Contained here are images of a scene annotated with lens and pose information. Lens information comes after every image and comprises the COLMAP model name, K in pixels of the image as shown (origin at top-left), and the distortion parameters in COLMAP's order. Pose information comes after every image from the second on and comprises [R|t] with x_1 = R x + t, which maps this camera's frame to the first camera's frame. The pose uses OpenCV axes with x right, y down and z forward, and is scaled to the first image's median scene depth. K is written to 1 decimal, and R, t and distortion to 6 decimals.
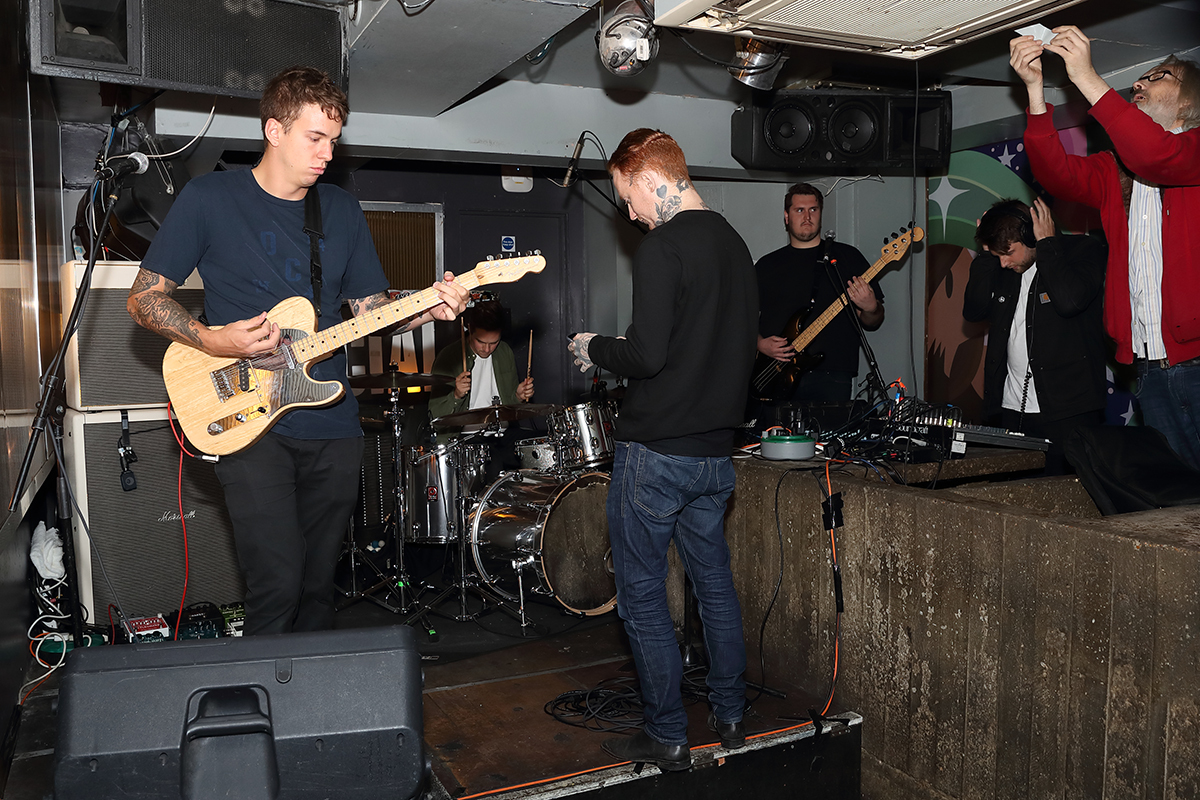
lens RADIAL K [[1096.2, 0, 622.9], [0, 1096.2, 431.8], [0, 0, 1]] dist [-0.002224, 0.016972]
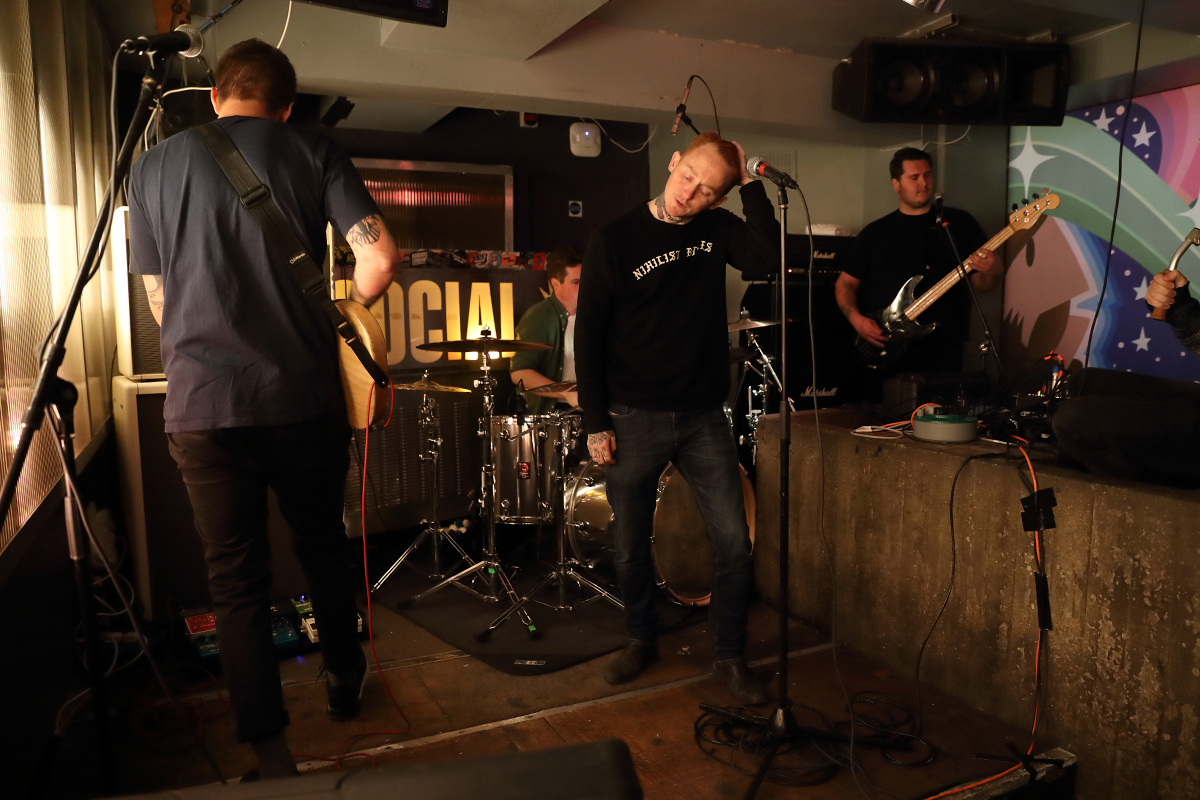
lens RADIAL K [[808.7, 0, 594.0], [0, 808.7, 395.1], [0, 0, 1]] dist [-0.003701, 0.010863]
pose [[0.999426, 0.005399, 0.033439, -0.168880], [-0.006148, 0.999732, 0.022318, -0.027005], [-0.033309, -0.022511, 0.999192, 0.391258]]
